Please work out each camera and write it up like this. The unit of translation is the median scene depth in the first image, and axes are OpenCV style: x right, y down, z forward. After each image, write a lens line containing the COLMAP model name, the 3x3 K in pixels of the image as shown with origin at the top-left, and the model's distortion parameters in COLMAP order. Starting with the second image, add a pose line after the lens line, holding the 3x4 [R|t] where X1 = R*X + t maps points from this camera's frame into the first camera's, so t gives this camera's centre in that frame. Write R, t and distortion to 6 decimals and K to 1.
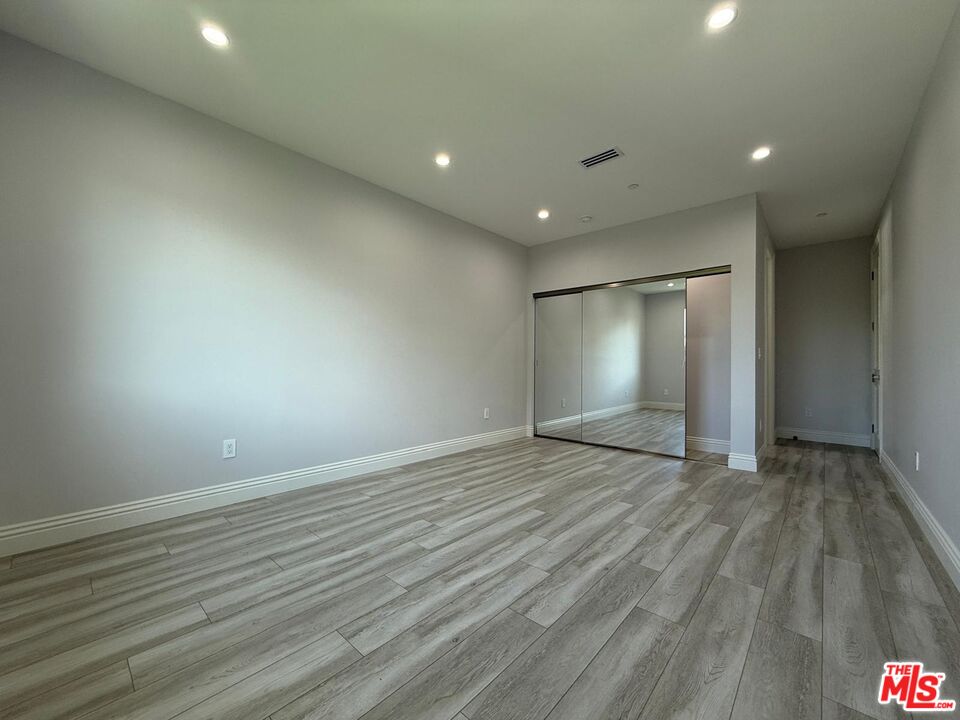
lens RADIAL K [[382.5, 0, 476.8], [0, 382.5, 360.5], [0, 0, 1]] dist [0.000405, -0.000095]
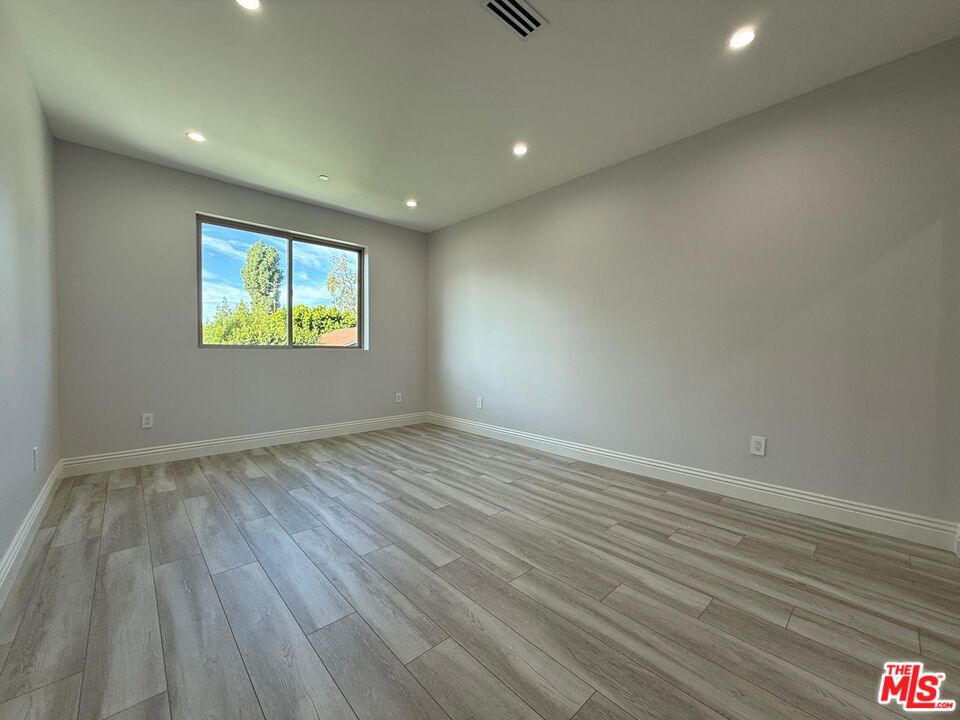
lens RADIAL K [[382.5, 0, 476.8], [0, 382.5, 360.5], [0, 0, 1]] dist [0.000405, -0.000095]
pose [[-0.090351, 0.015290, -0.995793, 1.160471], [0.005100, 0.999876, 0.014890, 0.011646], [0.995897, -0.003733, -0.090418, 1.232171]]
